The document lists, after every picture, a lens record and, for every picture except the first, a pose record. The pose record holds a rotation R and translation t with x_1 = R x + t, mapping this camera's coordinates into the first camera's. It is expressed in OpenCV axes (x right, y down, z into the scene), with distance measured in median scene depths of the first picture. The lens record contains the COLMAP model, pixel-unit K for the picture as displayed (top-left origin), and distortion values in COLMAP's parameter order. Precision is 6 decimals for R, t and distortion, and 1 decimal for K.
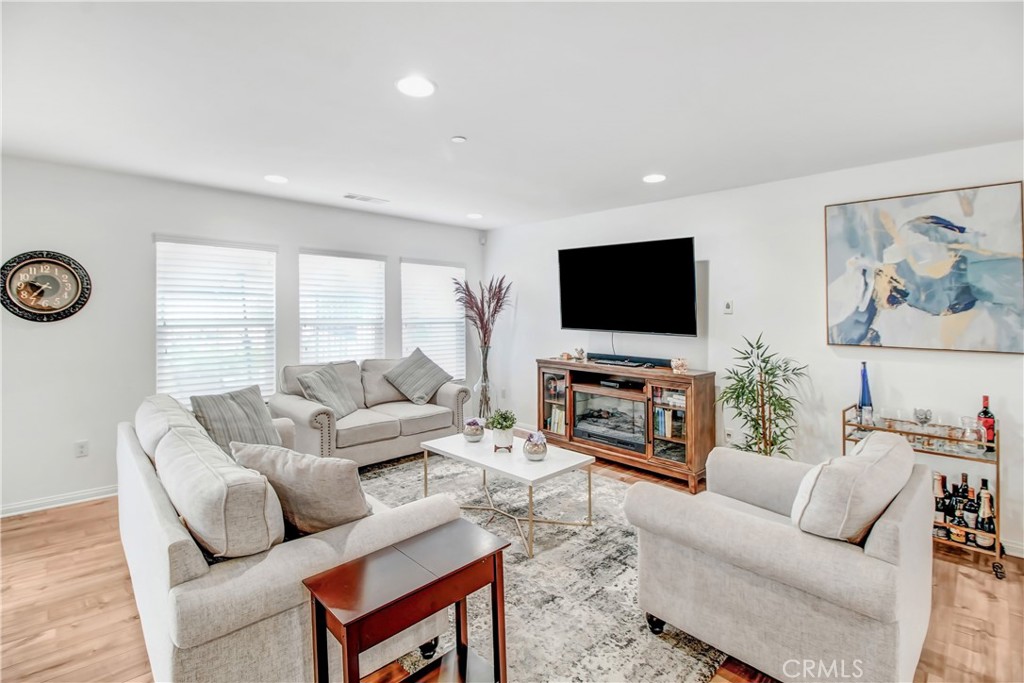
lens RADIAL K [[466.4, 0, 512.5], [0, 466.4, 317.2], [0, 0, 1]] dist [-0.001228, -0.002505]
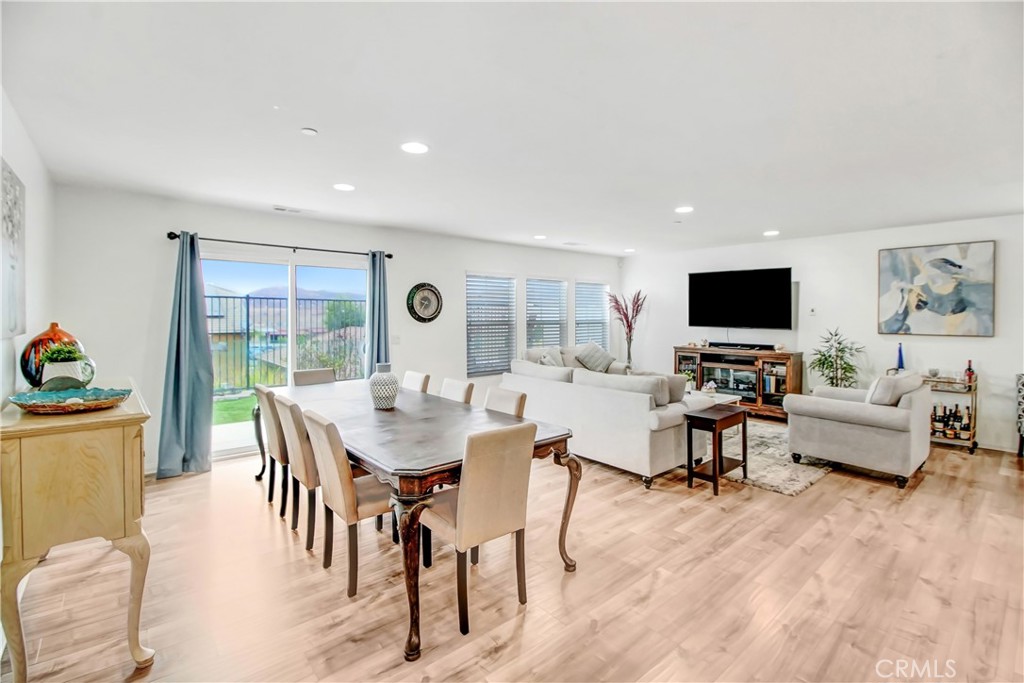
lens RADIAL K [[466.4, 0, 512.0], [0, 466.4, 340.4], [0, 0, 1]] dist [-0.001228, -0.002505]
pose [[0.998558, -0.003861, -0.053551, -0.567729], [0.006178, 0.999048, 0.043176, 0.003192], [0.053333, -0.043444, 0.997631, -0.767858]]
